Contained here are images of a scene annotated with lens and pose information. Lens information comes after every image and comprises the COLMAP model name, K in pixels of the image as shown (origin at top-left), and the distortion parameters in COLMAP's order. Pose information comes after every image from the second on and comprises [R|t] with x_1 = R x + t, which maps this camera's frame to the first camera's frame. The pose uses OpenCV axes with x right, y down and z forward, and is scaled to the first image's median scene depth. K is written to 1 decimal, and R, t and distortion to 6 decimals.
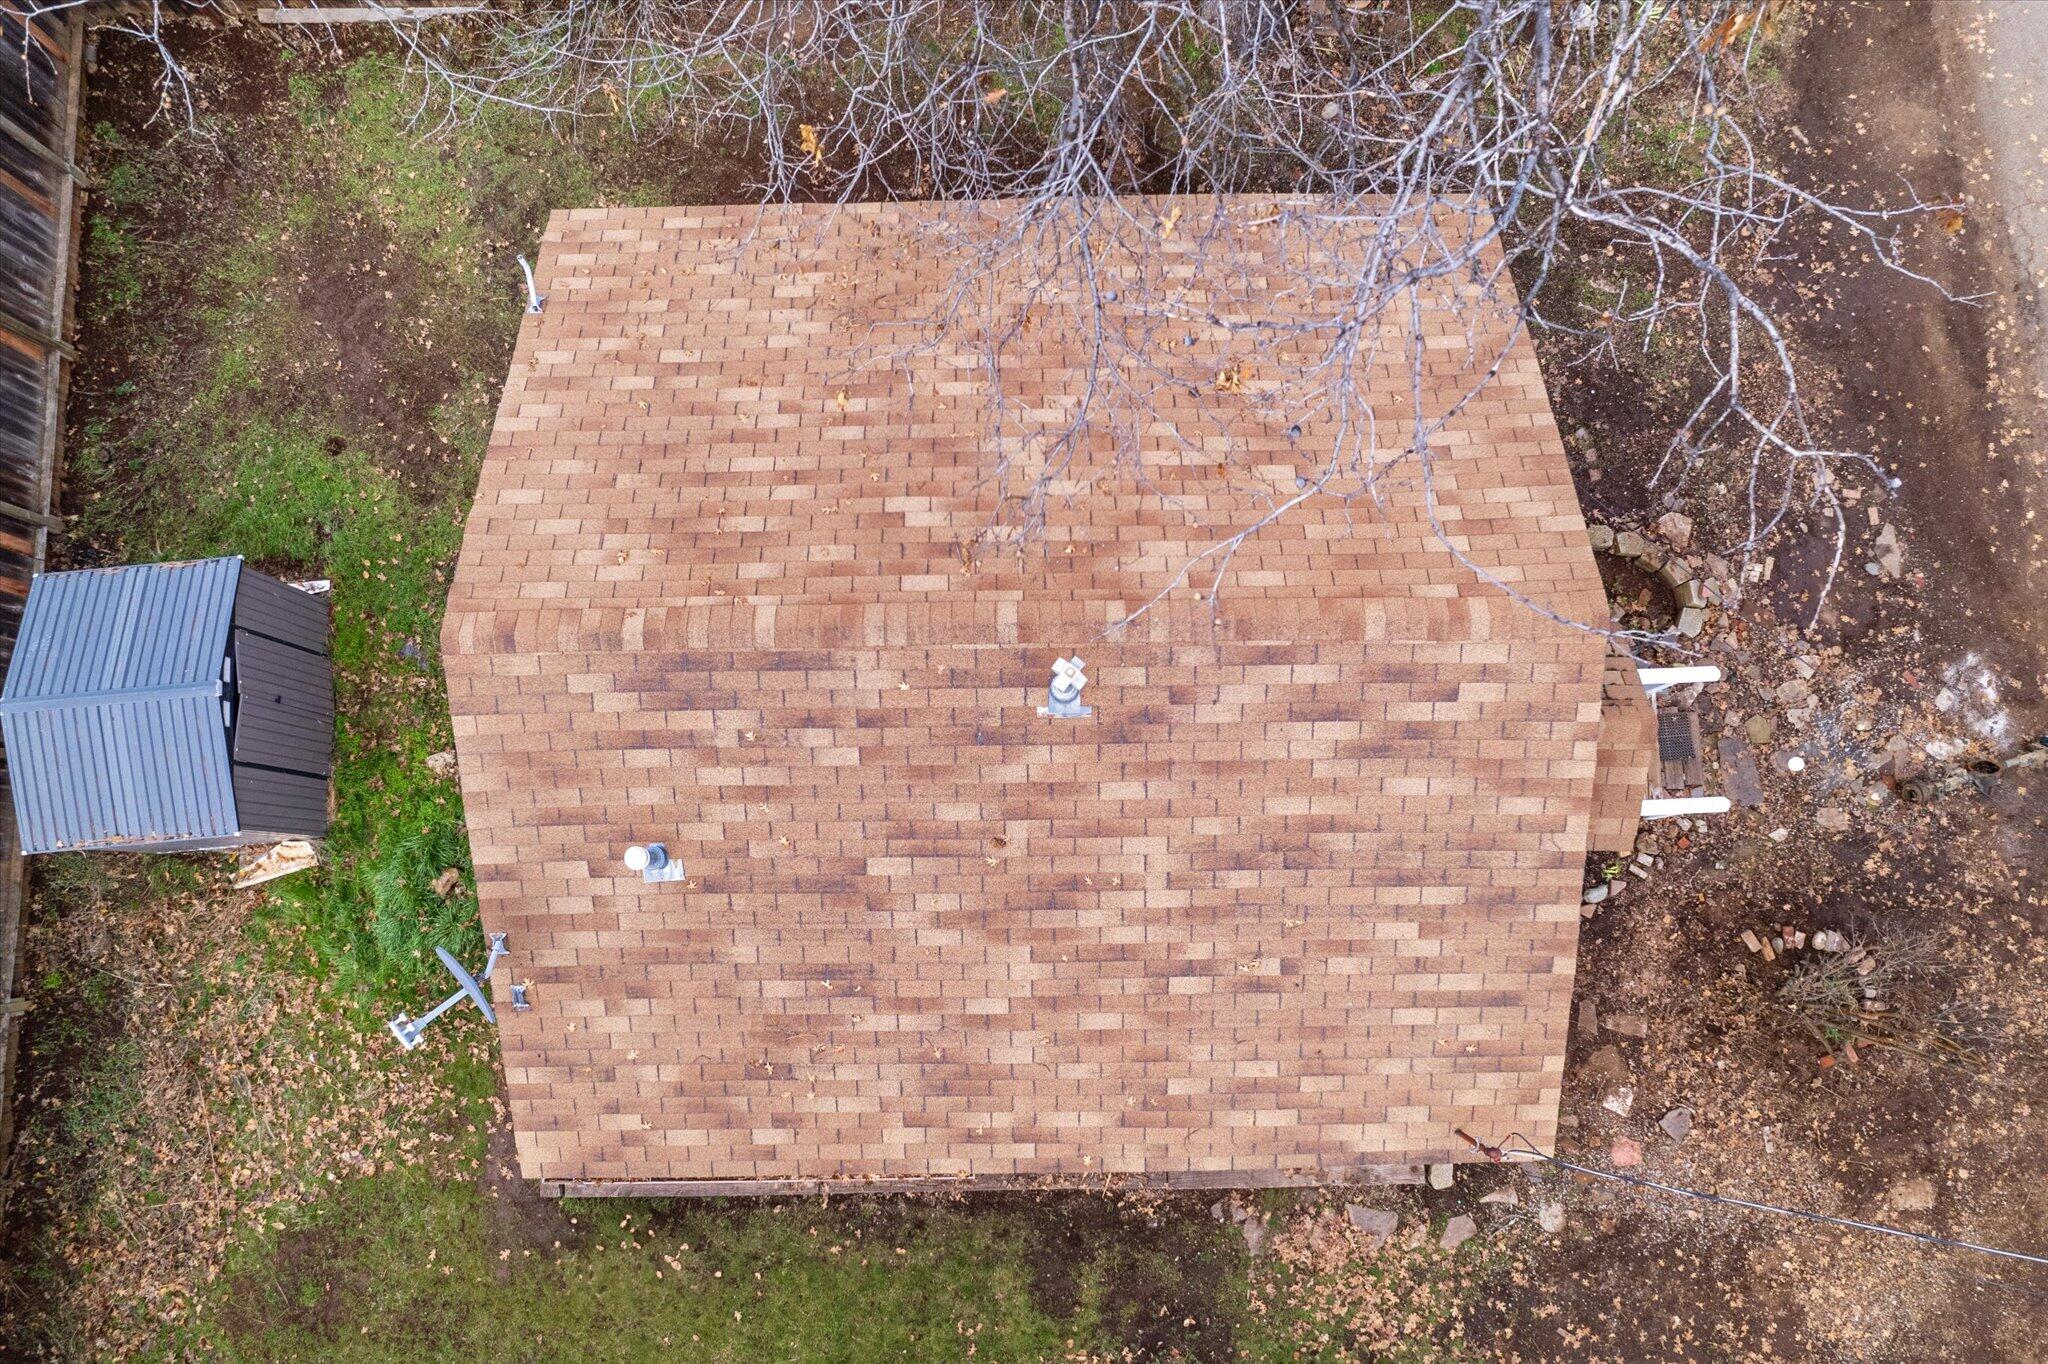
lens RADIAL K [[836.7, 0, 1018.4], [0, 836.7, 685.5], [0, 0, 1]] dist [0.001871, 0.000354]
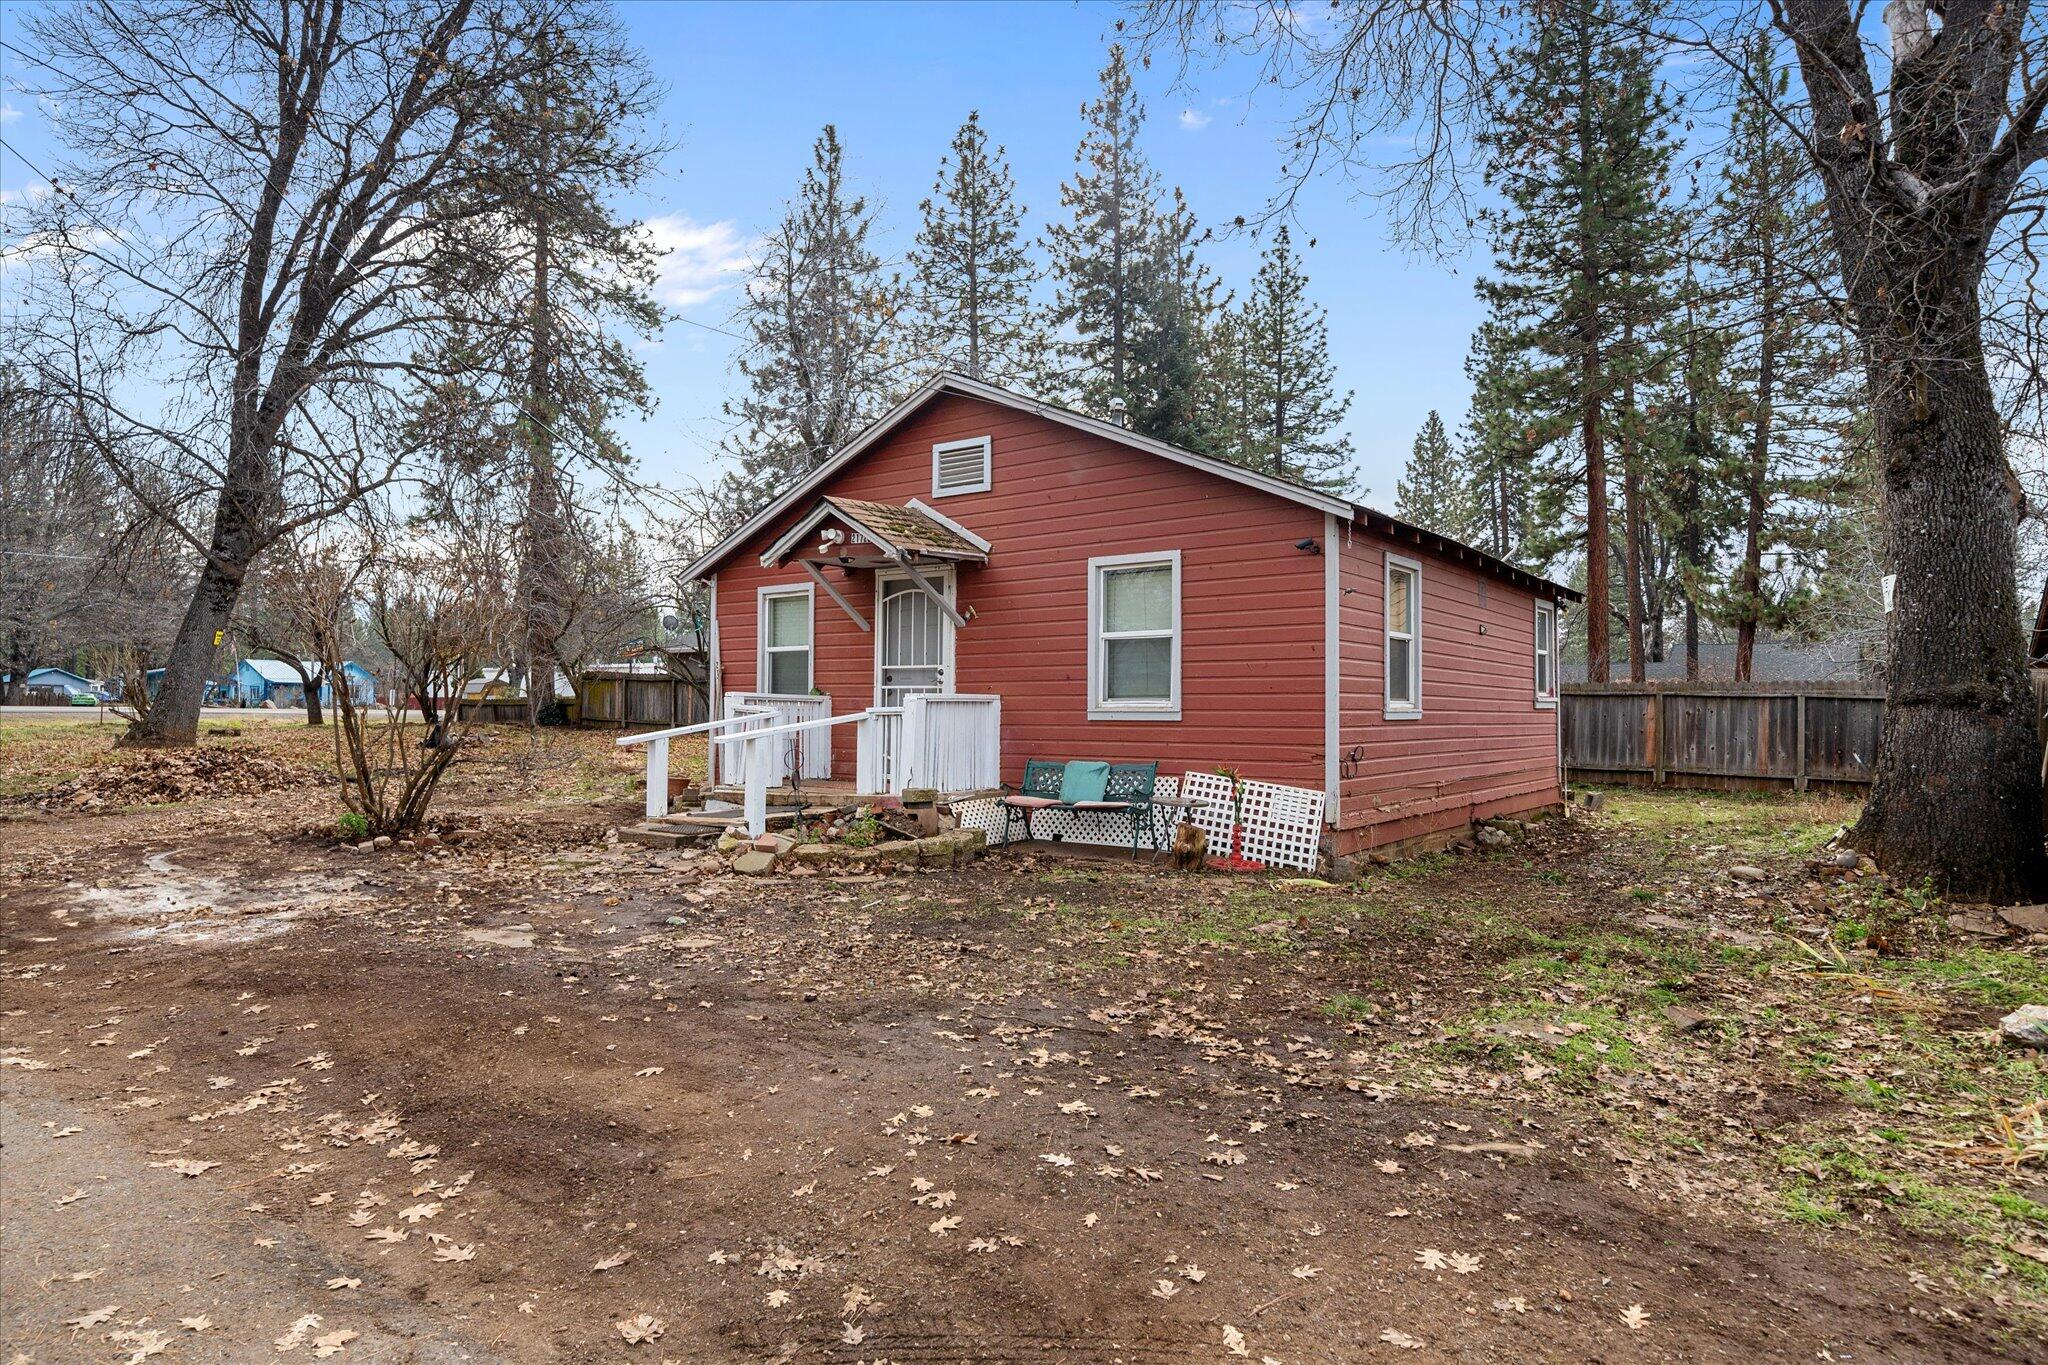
lens RADIAL K [[1167.7, 0, 1017.6], [0, 1167.7, 684.6], [0, 0, 1]] dist [0.002923, 0.001212]
pose [[-0.615657, -0.021526, -0.787720, 1.399559], [-0.785825, 0.091236, 0.611683, -0.825983], [0.058701, 0.995597, -0.073086, 0.925637]]
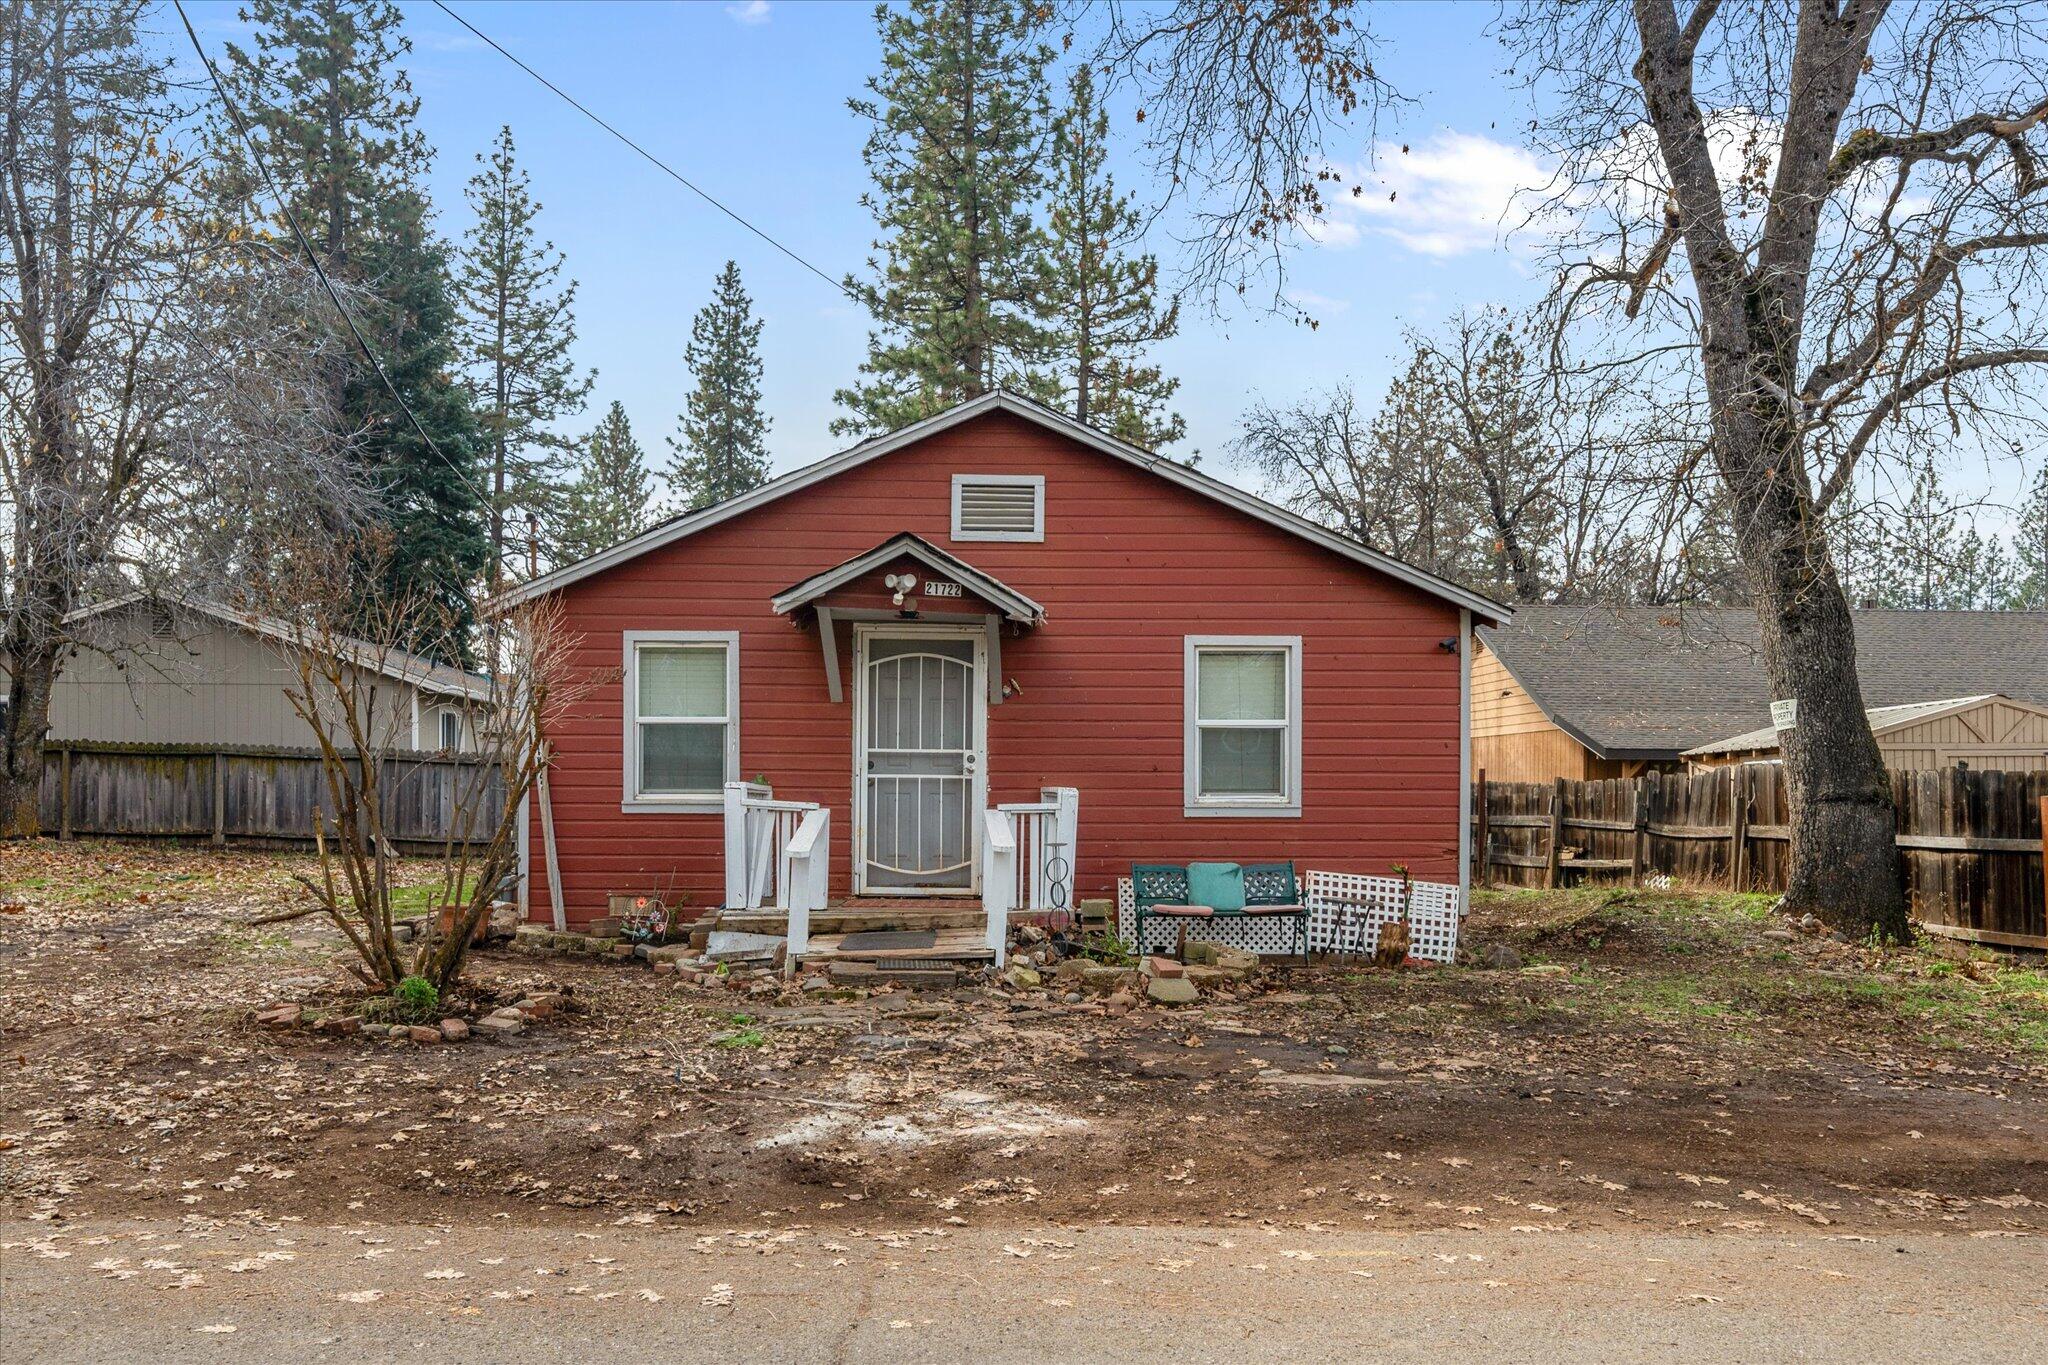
lens RADIAL K [[1576.7, 0, 1014.3], [0, 1576.7, 806.0], [0, 0, 1]] dist [0.000429, 0.006613]
pose [[0.002214, 0.006359, -0.999977, 1.843377], [-0.997091, 0.076204, -0.001723, -0.014945], [0.076191, 0.997072, 0.006509, 0.849496]]
